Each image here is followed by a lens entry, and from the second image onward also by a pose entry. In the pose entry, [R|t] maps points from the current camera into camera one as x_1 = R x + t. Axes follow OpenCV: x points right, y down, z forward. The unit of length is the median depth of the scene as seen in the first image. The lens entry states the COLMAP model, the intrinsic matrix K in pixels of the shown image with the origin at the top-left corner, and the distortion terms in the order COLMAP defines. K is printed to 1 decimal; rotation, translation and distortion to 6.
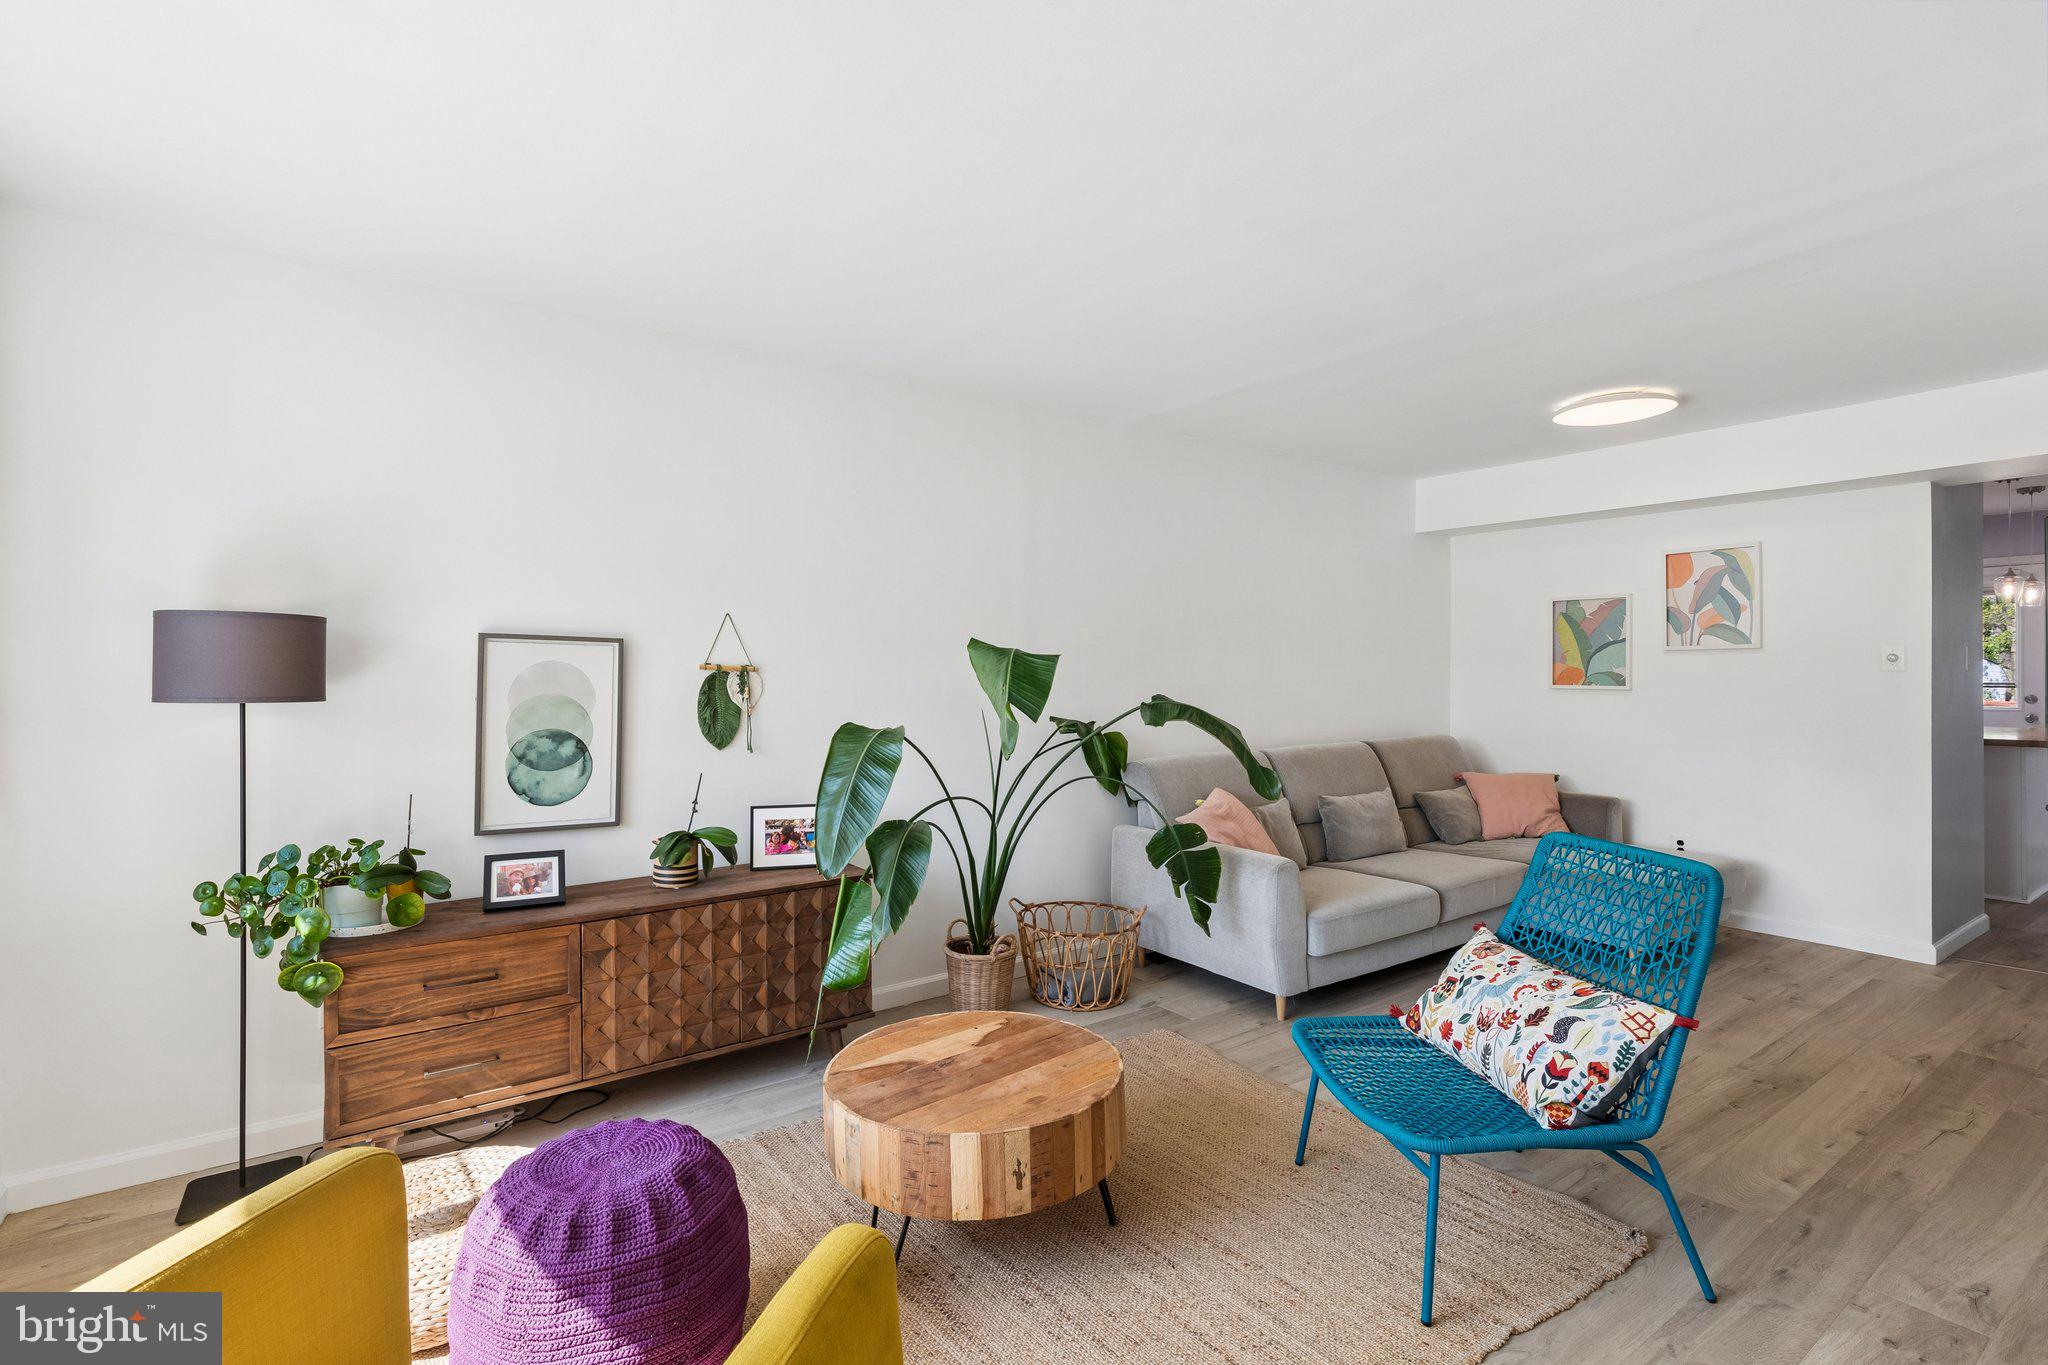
lens RADIAL K [[934.9, 0, 1024.8], [0, 934.9, 664.5], [0, 0, 1]] dist [0.014509, -0.003696]
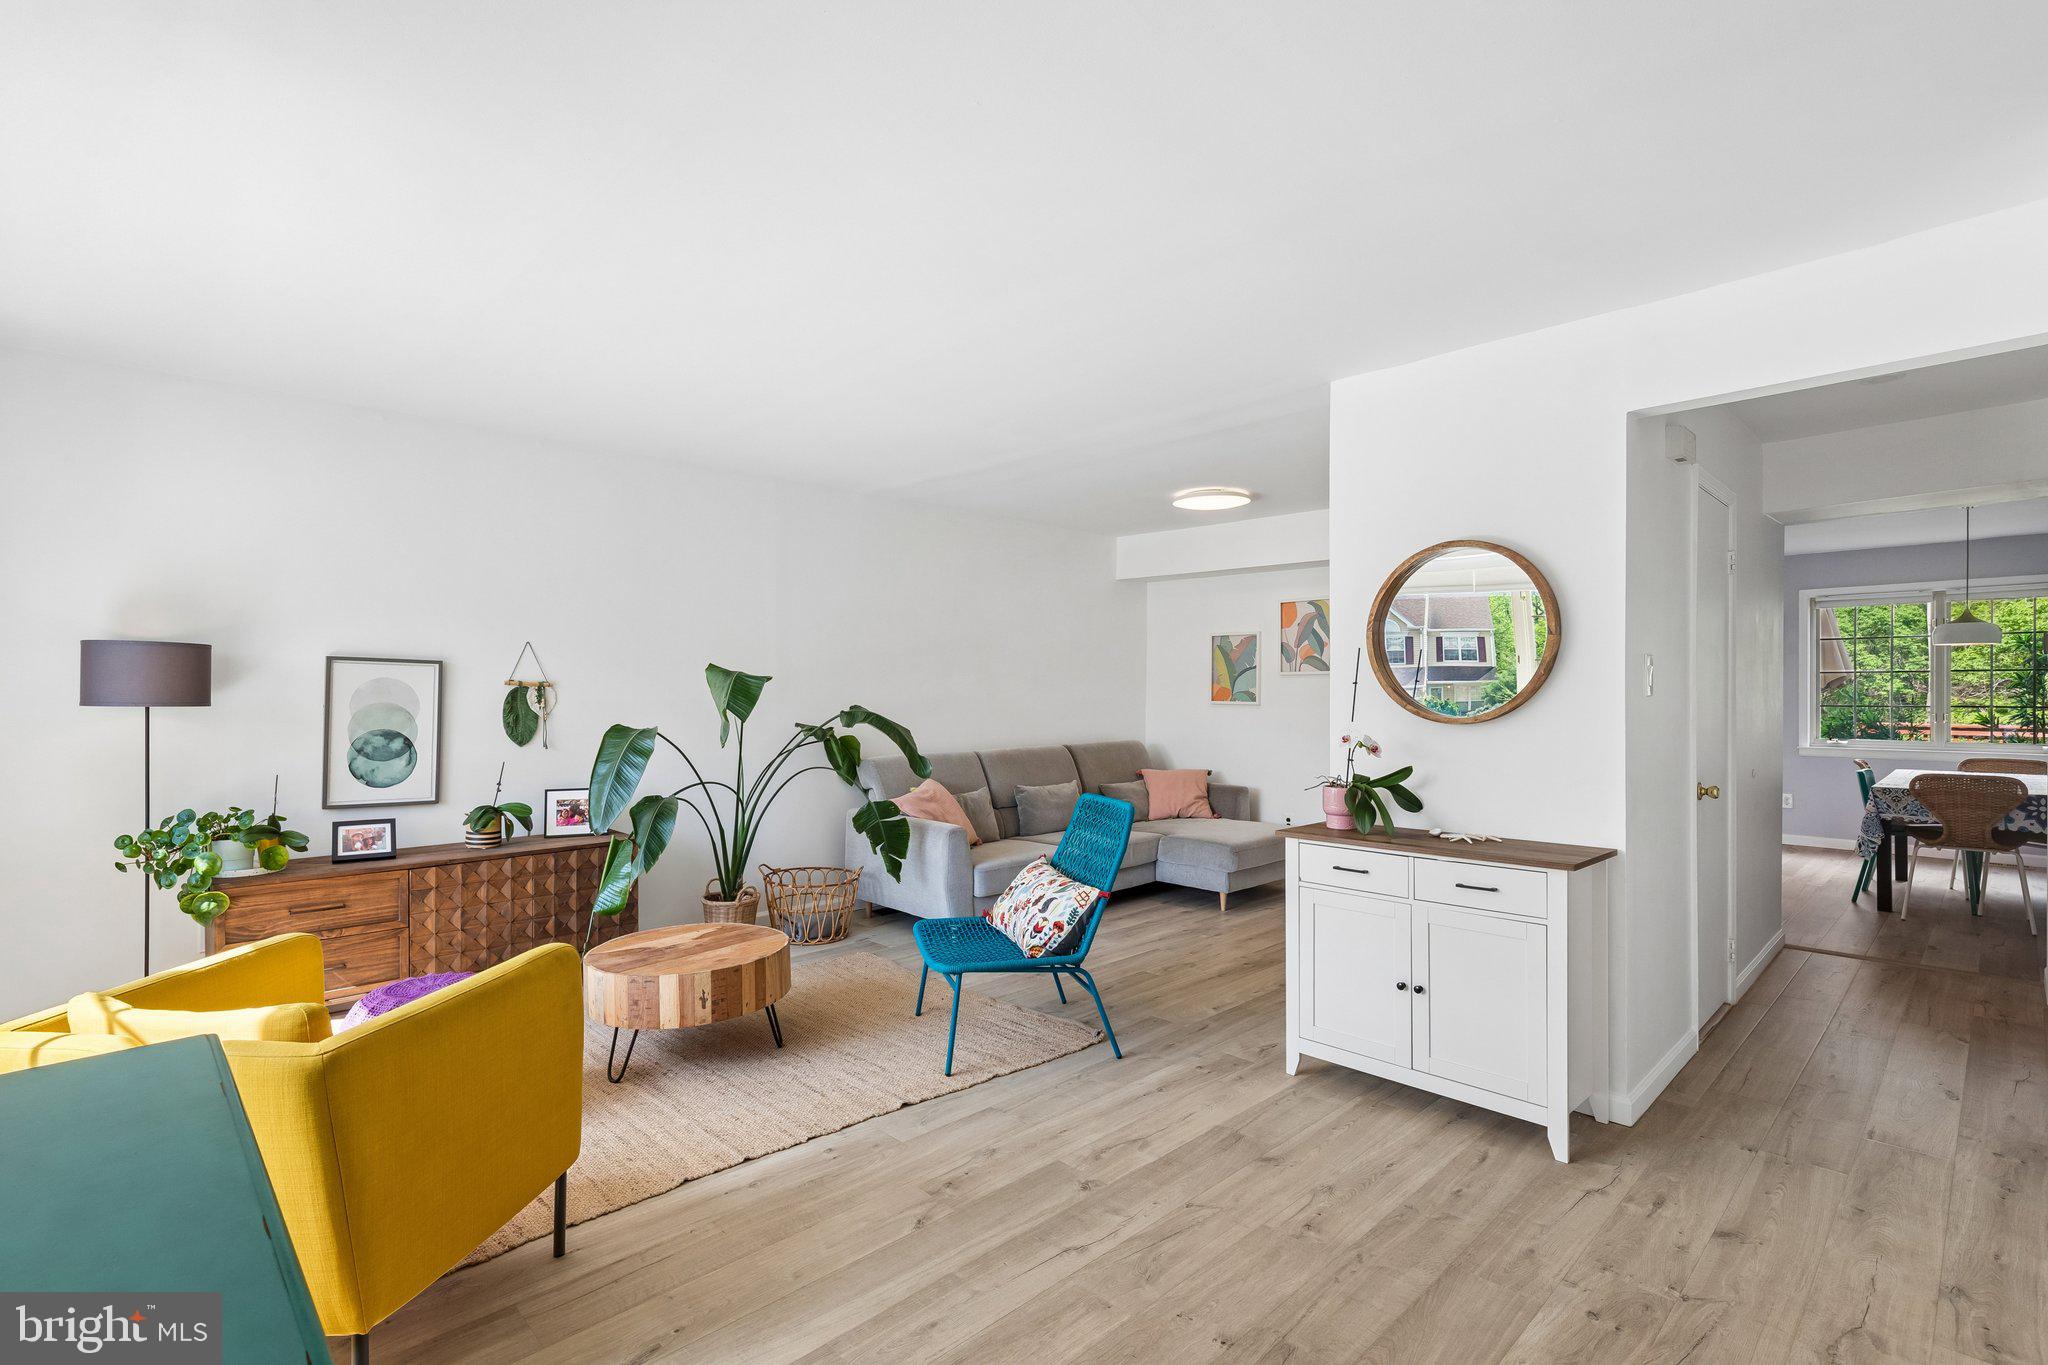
lens RADIAL K [[934.9, 0, 980.8], [0, 934.9, 677.5], [0, 0, 1]] dist [0.014509, -0.003696]
pose [[0.992847, 0.007133, 0.119180, 0.187454], [-0.006493, 0.999962, -0.005761, -0.002147], [-0.119216, 0.004946, 0.992856, -0.455954]]
